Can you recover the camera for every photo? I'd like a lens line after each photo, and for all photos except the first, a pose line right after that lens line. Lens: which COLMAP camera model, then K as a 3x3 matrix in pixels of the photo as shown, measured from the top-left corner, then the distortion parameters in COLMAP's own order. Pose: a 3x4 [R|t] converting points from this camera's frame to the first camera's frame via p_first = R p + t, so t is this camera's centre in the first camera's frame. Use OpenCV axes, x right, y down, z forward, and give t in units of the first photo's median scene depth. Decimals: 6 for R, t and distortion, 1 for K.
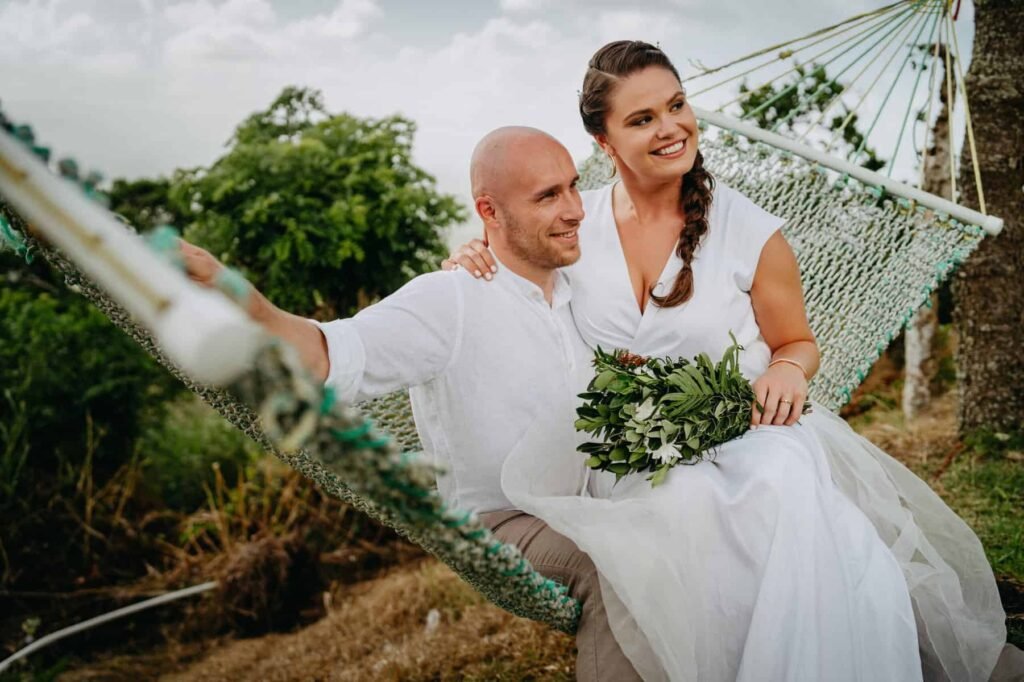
lens RADIAL K [[994.7, 0, 512.0], [0, 994.7, 341.0], [0, 0, 1]] dist [-0.118449, 0.117742]
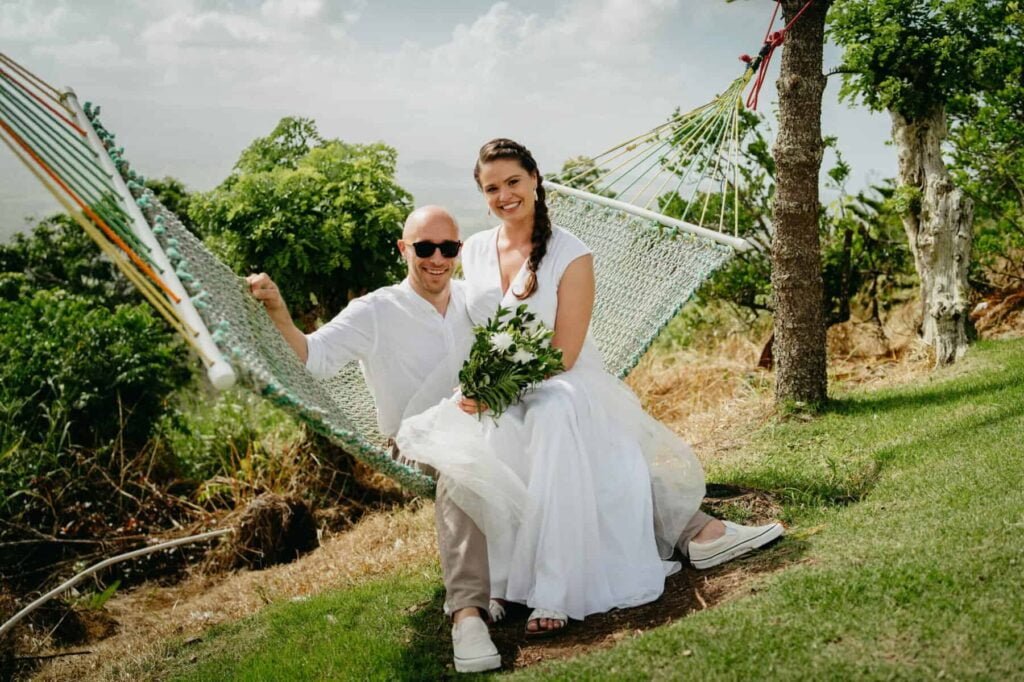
lens RADIAL K [[994.7, 0, 512.0], [0, 994.7, 341.0], [0, 0, 1]] dist [-0.118449, 0.117742]
pose [[0.999999, -0.001593, -0.000174, 0.047426], [0.001594, 0.999962, 0.008591, -0.002217], [0.000160, -0.008591, 0.999963, -0.211082]]
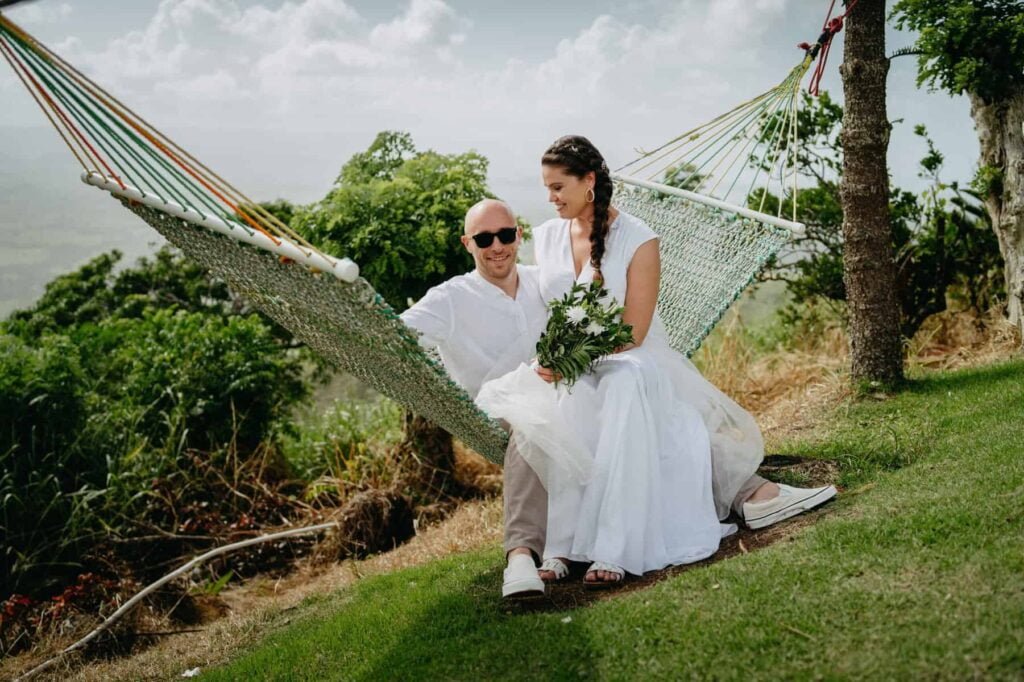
lens RADIAL K [[994.7, 0, 512.0], [0, 994.7, 341.0], [0, 0, 1]] dist [-0.118449, 0.117742]
pose [[0.993176, -0.027442, -0.113349, 0.074887], [0.026773, 0.999614, -0.007418, 0.017167], [0.113509, 0.004333, 0.993528, -0.241864]]
